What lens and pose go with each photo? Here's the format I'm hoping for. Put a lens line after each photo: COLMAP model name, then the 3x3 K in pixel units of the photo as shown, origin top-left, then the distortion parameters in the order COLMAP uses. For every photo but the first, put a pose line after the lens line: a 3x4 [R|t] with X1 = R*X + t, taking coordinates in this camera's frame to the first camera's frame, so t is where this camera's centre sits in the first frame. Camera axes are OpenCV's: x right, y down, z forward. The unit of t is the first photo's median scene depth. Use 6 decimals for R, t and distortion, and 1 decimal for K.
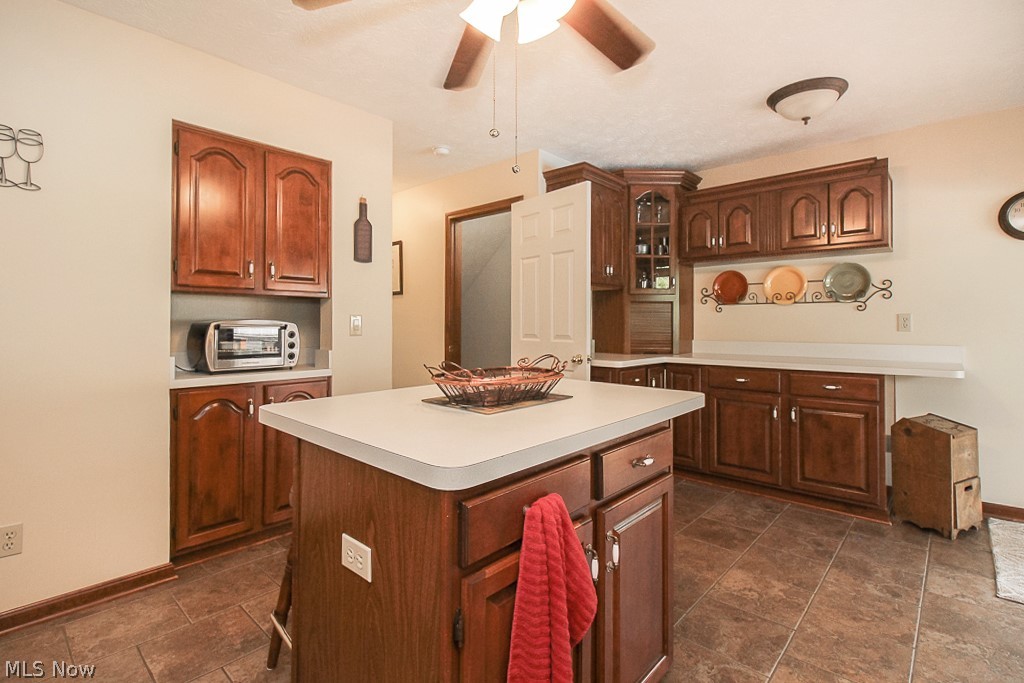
lens RADIAL K [[485.7, 0, 512.6], [0, 485.7, 322.2], [0, 0, 1]] dist [-0.000300, -0.000117]
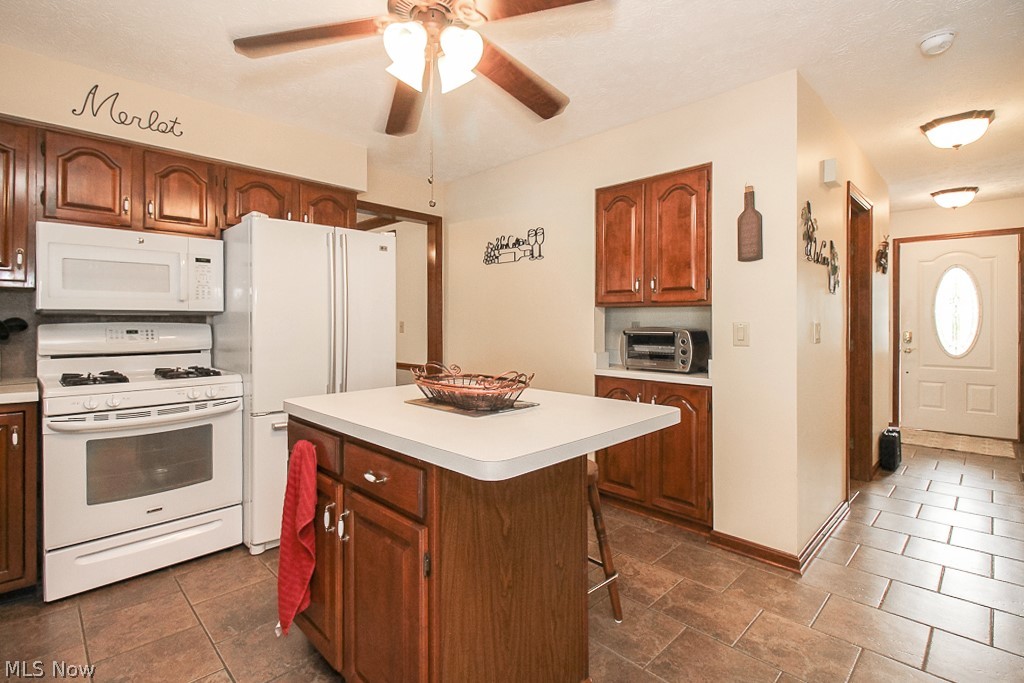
lens RADIAL K [[487.1, 0, 512.0], [0, 487.1, 341.5], [0, 0, 1]] dist [0.000492, -0.000070]
pose [[-0.046860, 0.033019, -0.998356, 0.636359], [-0.001989, 0.999448, 0.033148, -0.010446], [0.998899, 0.003539, -0.046768, 0.688223]]
